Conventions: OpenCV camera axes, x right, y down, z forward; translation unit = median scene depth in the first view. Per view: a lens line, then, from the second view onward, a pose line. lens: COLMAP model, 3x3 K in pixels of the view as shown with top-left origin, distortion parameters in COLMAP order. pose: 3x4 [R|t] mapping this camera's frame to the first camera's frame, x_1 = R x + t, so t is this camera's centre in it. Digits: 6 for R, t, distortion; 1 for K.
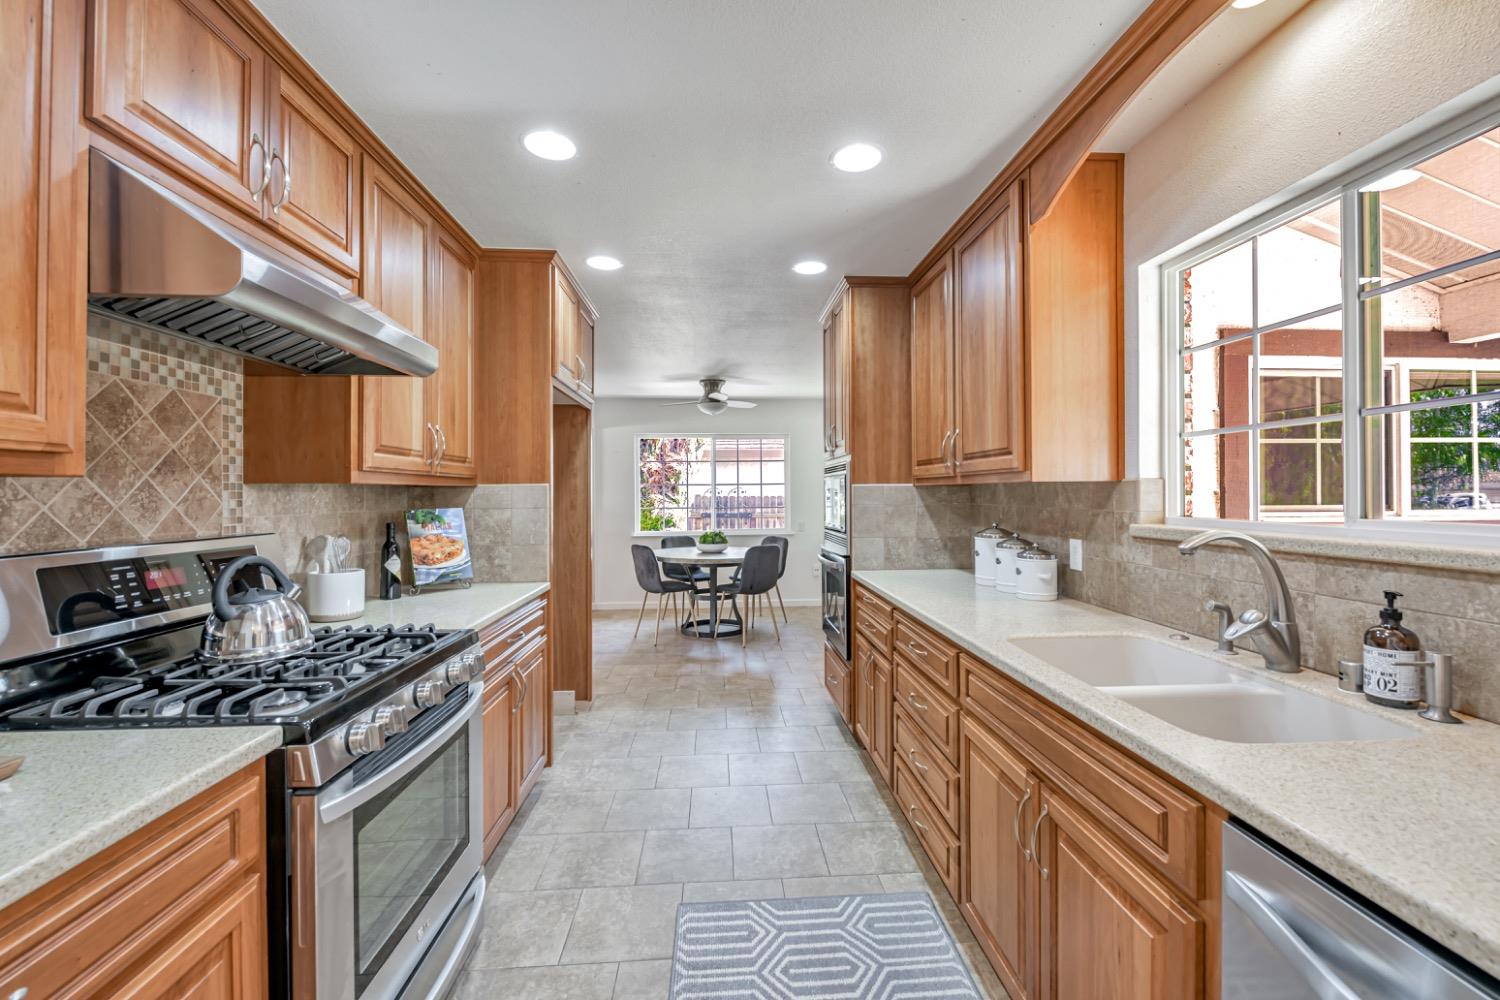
lens RADIAL K [[601.8, 0, 754.7], [0, 601.8, 494.5], [0, 0, 1]] dist [-0.000313, -0.004008]
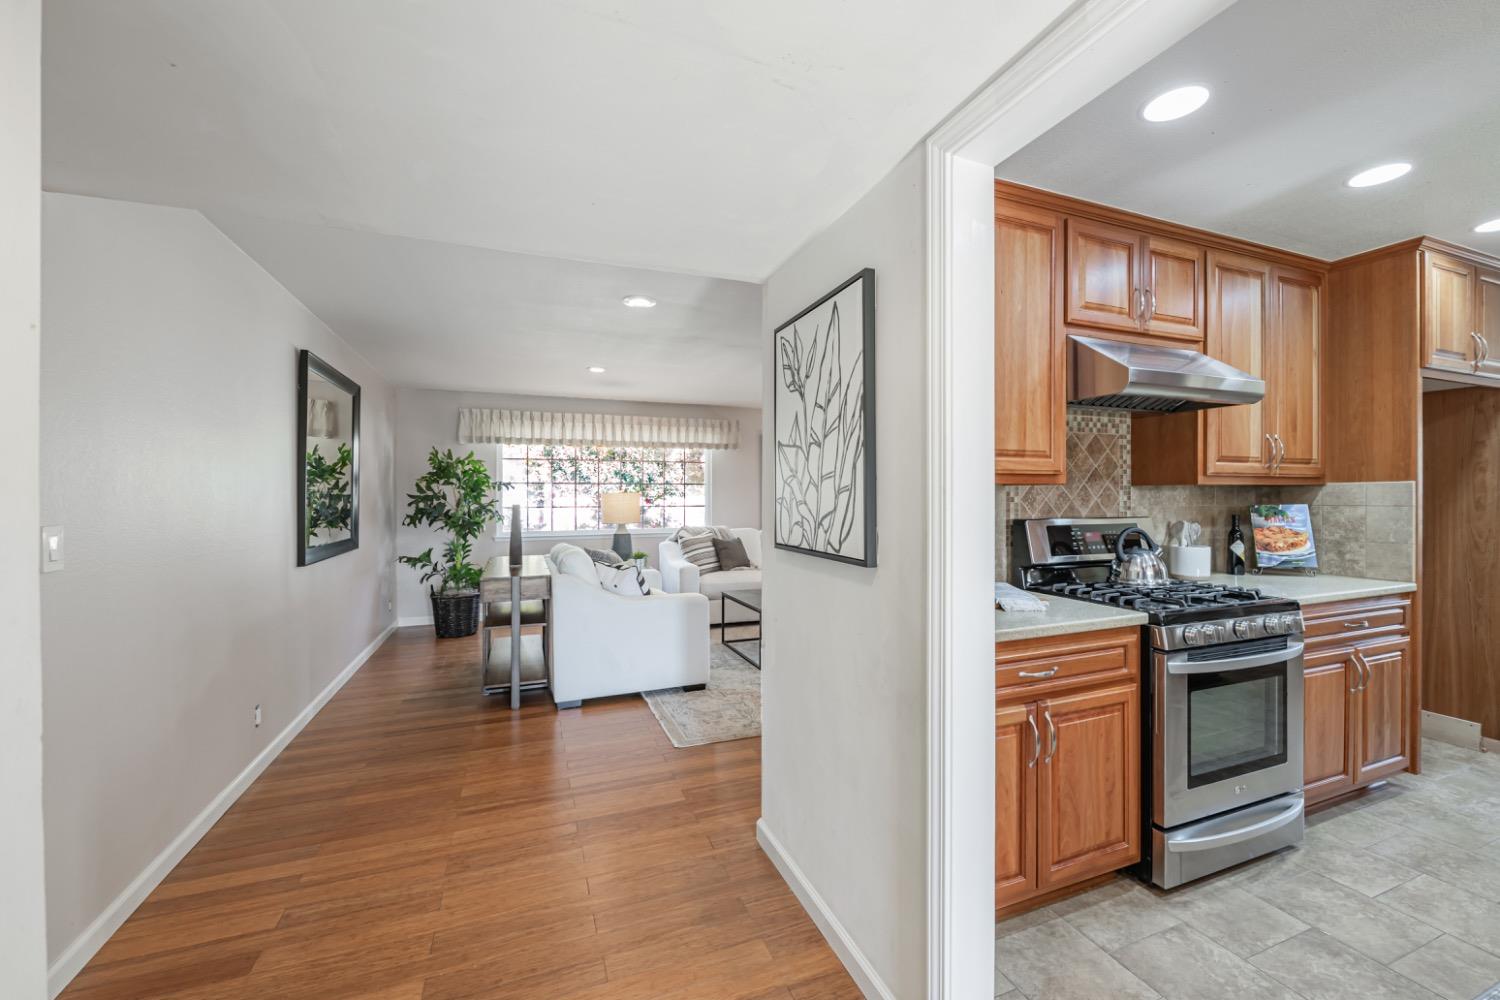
lens RADIAL K [[601.8, 0, 754.7], [0, 601.8, 494.5], [0, 0, 1]] dist [-0.000313, -0.004008]
pose [[0.299194, -0.000059, -0.954192, 0.392387], [0.000870, 1.000000, 0.000211, 0.004160], [0.954192, -0.000893, 0.299194, -0.454017]]
